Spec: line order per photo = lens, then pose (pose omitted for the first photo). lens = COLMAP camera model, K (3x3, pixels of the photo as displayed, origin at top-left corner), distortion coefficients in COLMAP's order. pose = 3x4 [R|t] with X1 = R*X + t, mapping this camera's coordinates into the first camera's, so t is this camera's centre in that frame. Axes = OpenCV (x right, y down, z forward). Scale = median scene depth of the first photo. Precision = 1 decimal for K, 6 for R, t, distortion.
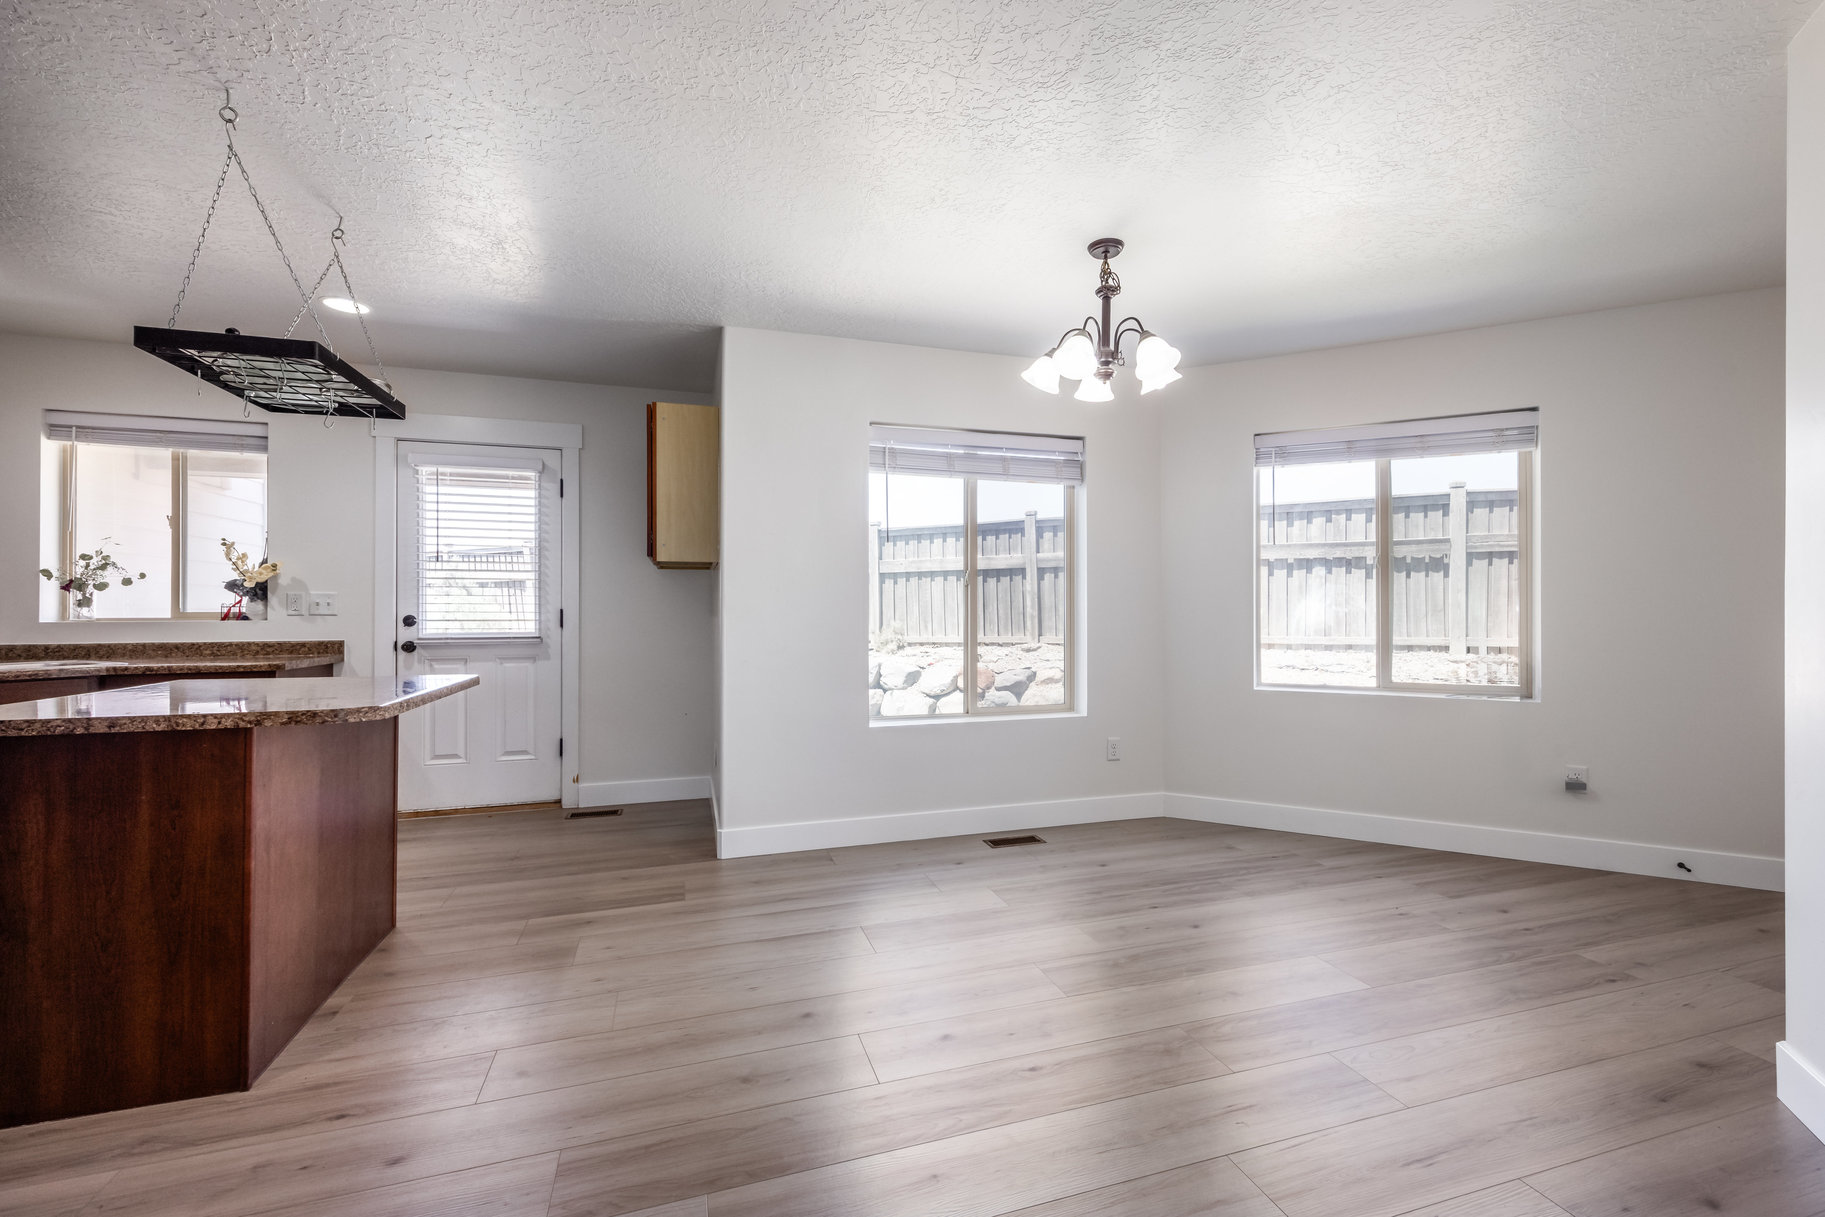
lens RADIAL K [[752.2, 0, 906.6], [0, 752.2, 609.4], [0, 0, 1]] dist [0.000301, 0.000695]
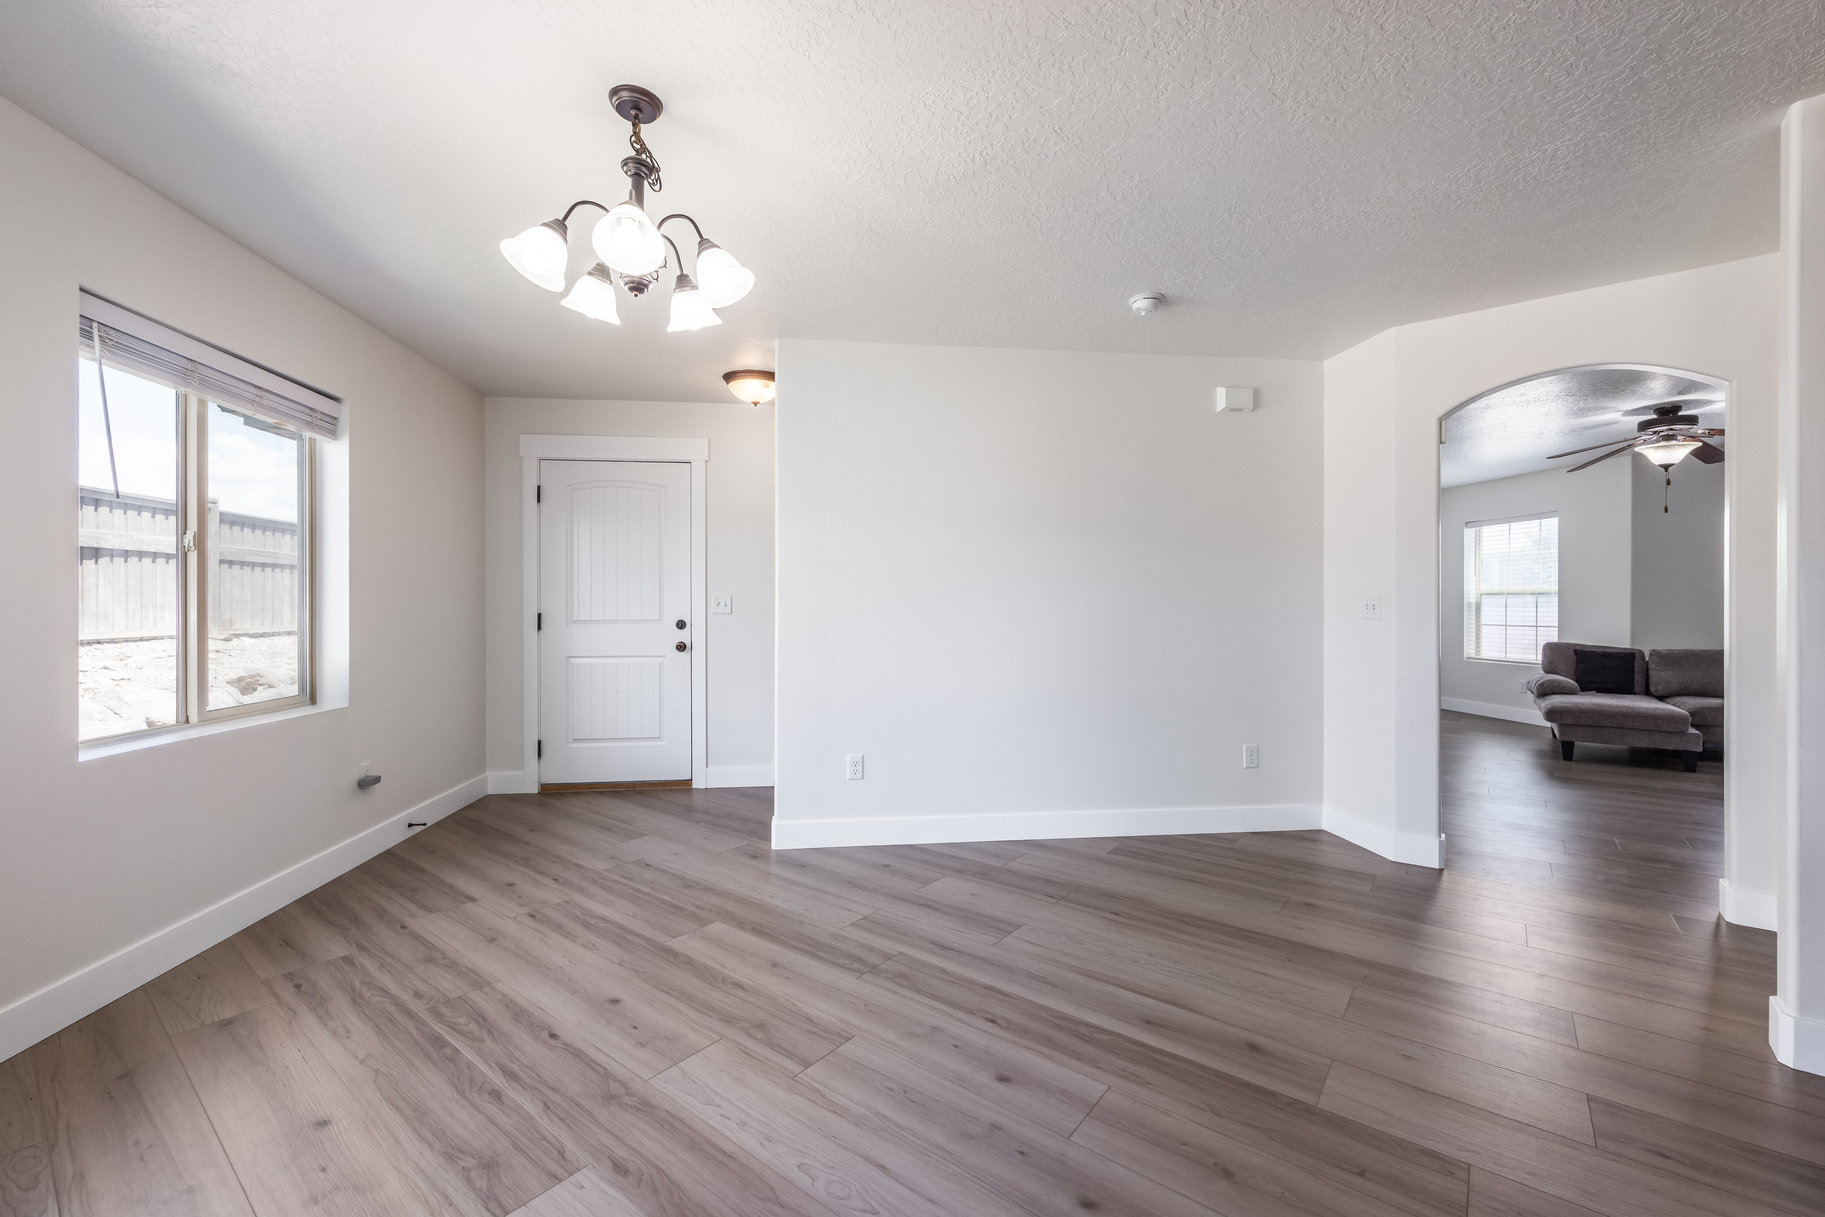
lens RADIAL K [[752.2, 0, 906.6], [0, 752.2, 609.4], [0, 0, 1]] dist [0.000301, 0.000695]
pose [[-0.566921, -0.006415, 0.823747, -0.410981], [-0.003479, 0.999979, 0.005393, -0.013474], [-0.823765, 0.000192, -0.566932, 1.036133]]
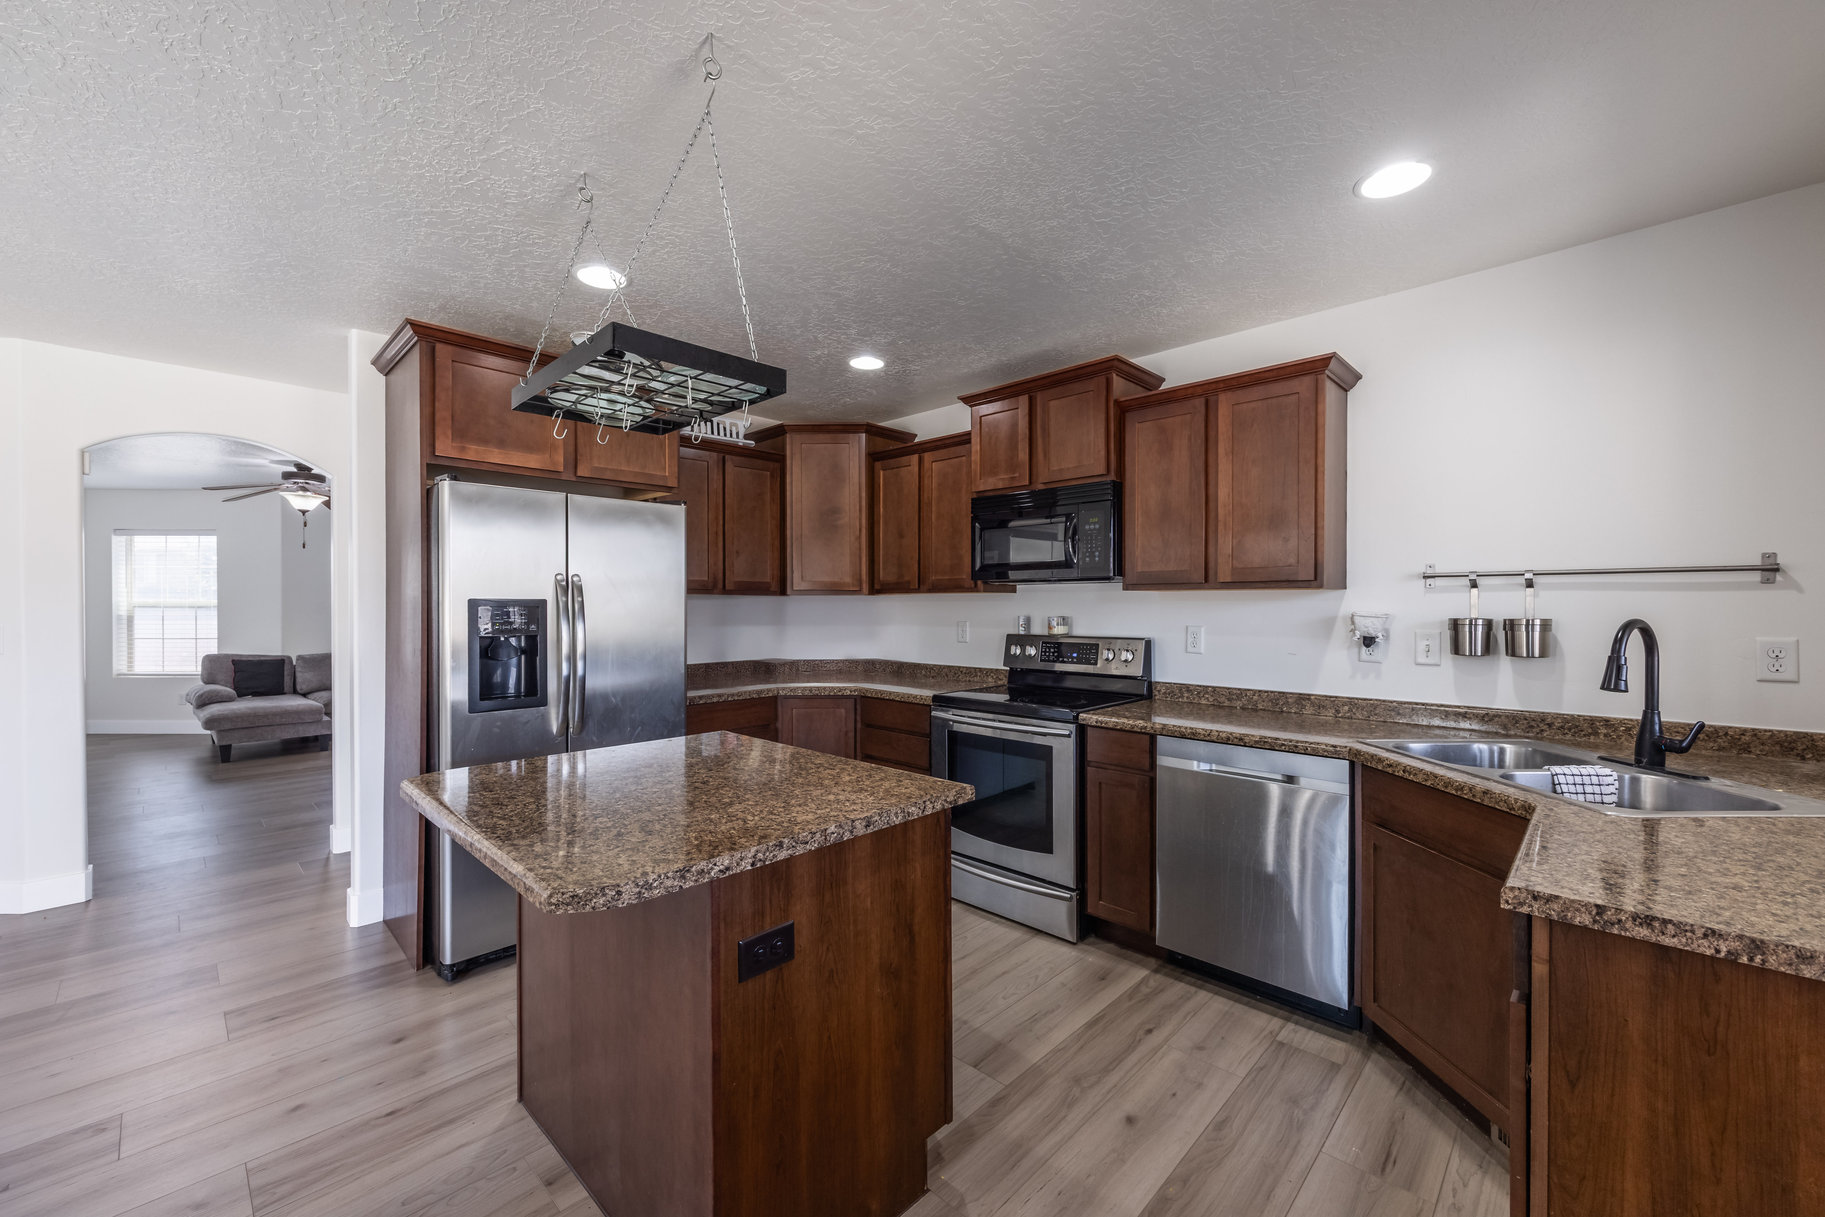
lens RADIAL K [[726.0, 0, 912.5], [0, 726.0, 608.5], [0, 0, 1]] dist [-0.000592, -0.000199]
pose [[-0.875768, 0.000764, -0.482732, -0.494297], [-0.000319, 0.999998, 0.002162, -0.061449], [0.482732, 0.002047, -0.875766, 1.277892]]
